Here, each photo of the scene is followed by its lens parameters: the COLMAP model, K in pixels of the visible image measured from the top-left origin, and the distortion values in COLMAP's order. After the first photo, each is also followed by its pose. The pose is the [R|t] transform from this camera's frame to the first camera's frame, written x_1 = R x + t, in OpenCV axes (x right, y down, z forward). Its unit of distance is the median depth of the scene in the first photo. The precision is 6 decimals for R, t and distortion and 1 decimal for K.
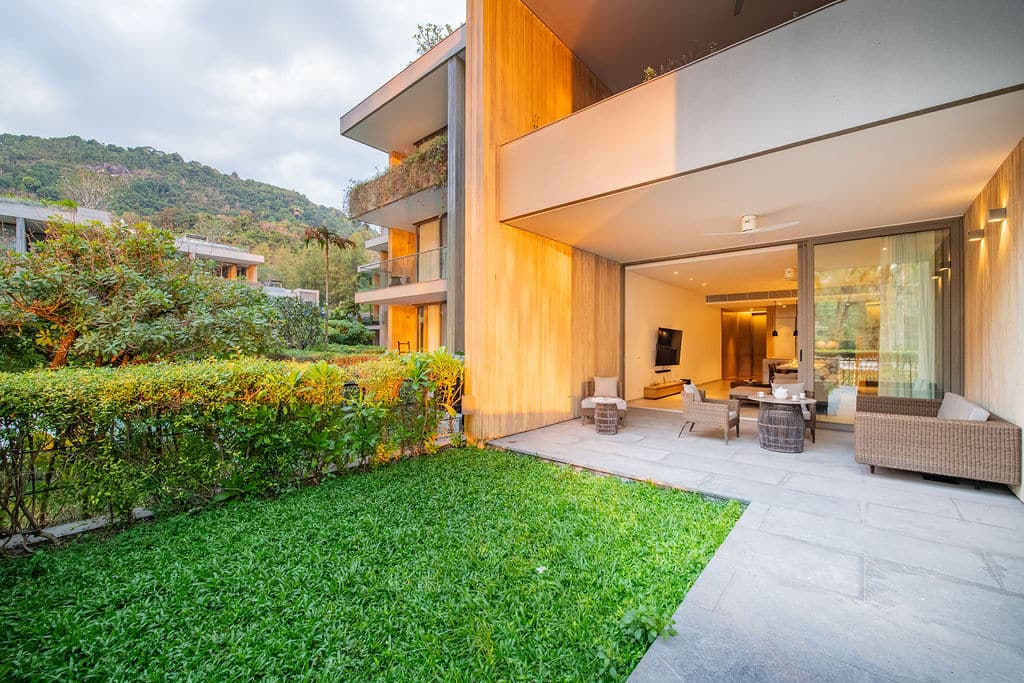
lens RADIAL K [[418.3, 0, 502.0], [0, 418.3, 342.7], [0, 0, 1]] dist [-0.010478, -0.000169]
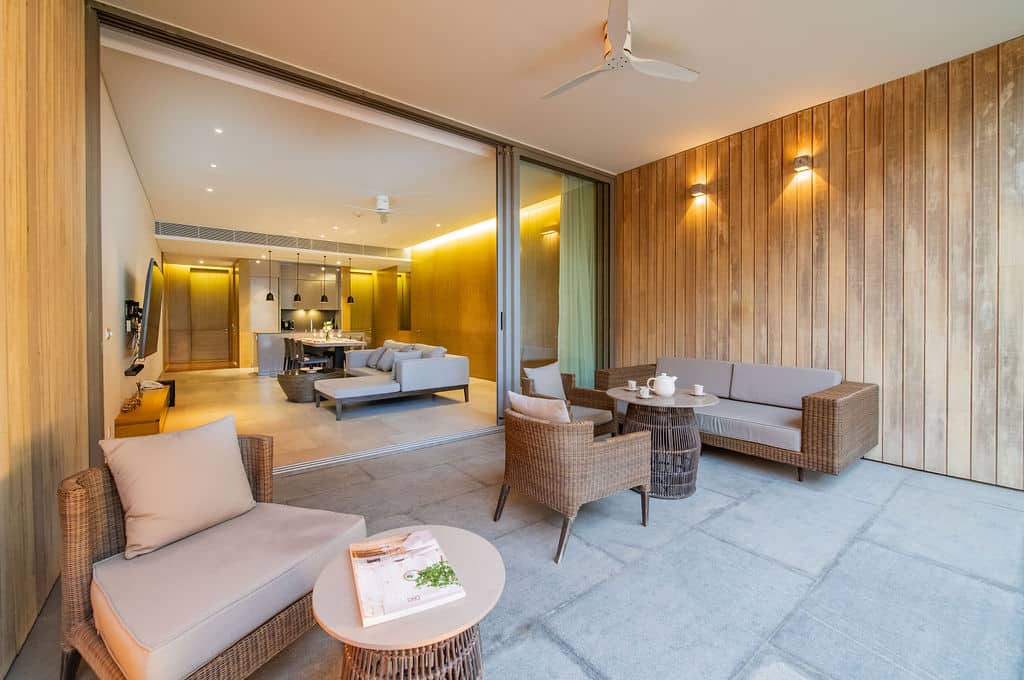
lens RADIAL K [[425.9, 0, 512.6], [0, 425.9, 334.2], [0, 0, 1]] dist [0.000919, -0.000310]
pose [[0.205632, -0.034542, 0.978020, 0.084104], [-0.002177, 0.999358, 0.035753, 0.031489], [-0.978627, -0.009481, 0.205425, 1.020430]]
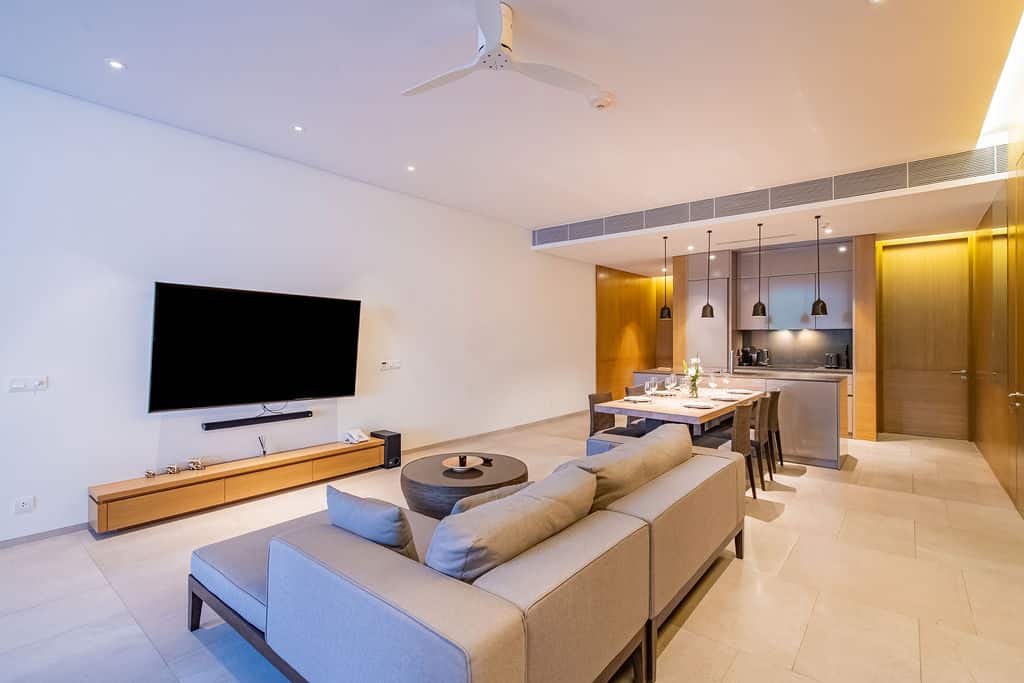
lens RADIAL K [[484.3, 0, 501.7], [0, 484.3, 338.8], [0, 0, 1]] dist [-0.000671, 0.000180]
pose [[0.999986, -0.005175, -0.001035, 1.100103], [0.005180, 0.999977, 0.004421, 0.003743], [0.001012, -0.004427, 0.999990, 1.142890]]
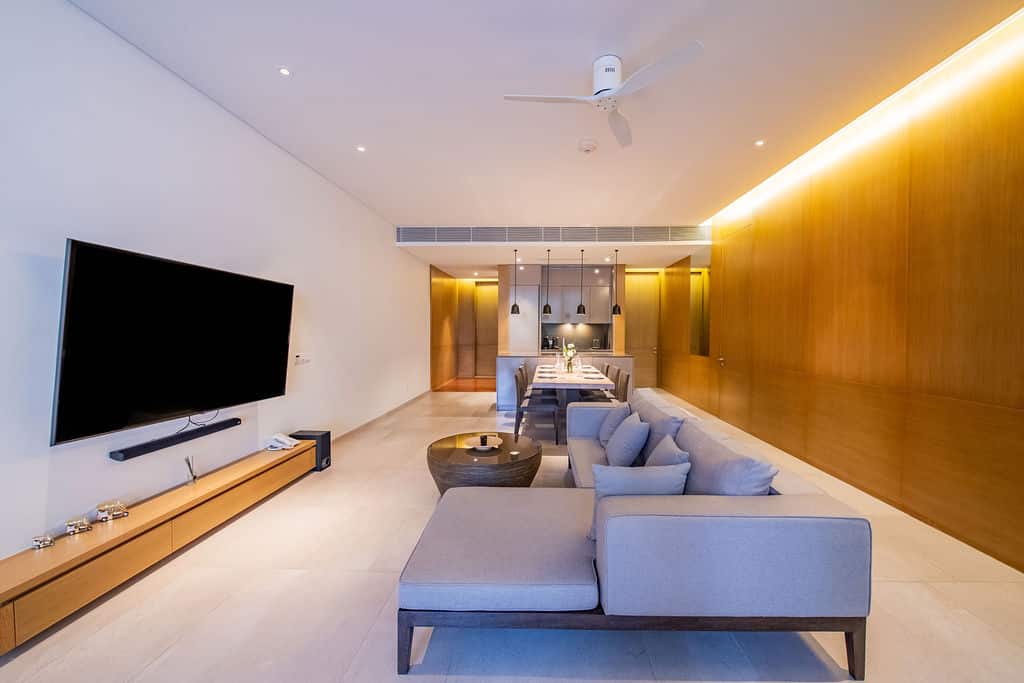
lens RADIAL K [[418.3, 0, 529.4], [0, 418.3, 338.2], [0, 0, 1]] dist [-0.010478, -0.000169]
pose [[0.778323, -0.015470, 0.627674, 0.735637], [-0.000911, 0.999668, 0.025769, 0.003971], [-0.627864, -0.020628, 0.778050, 1.268392]]
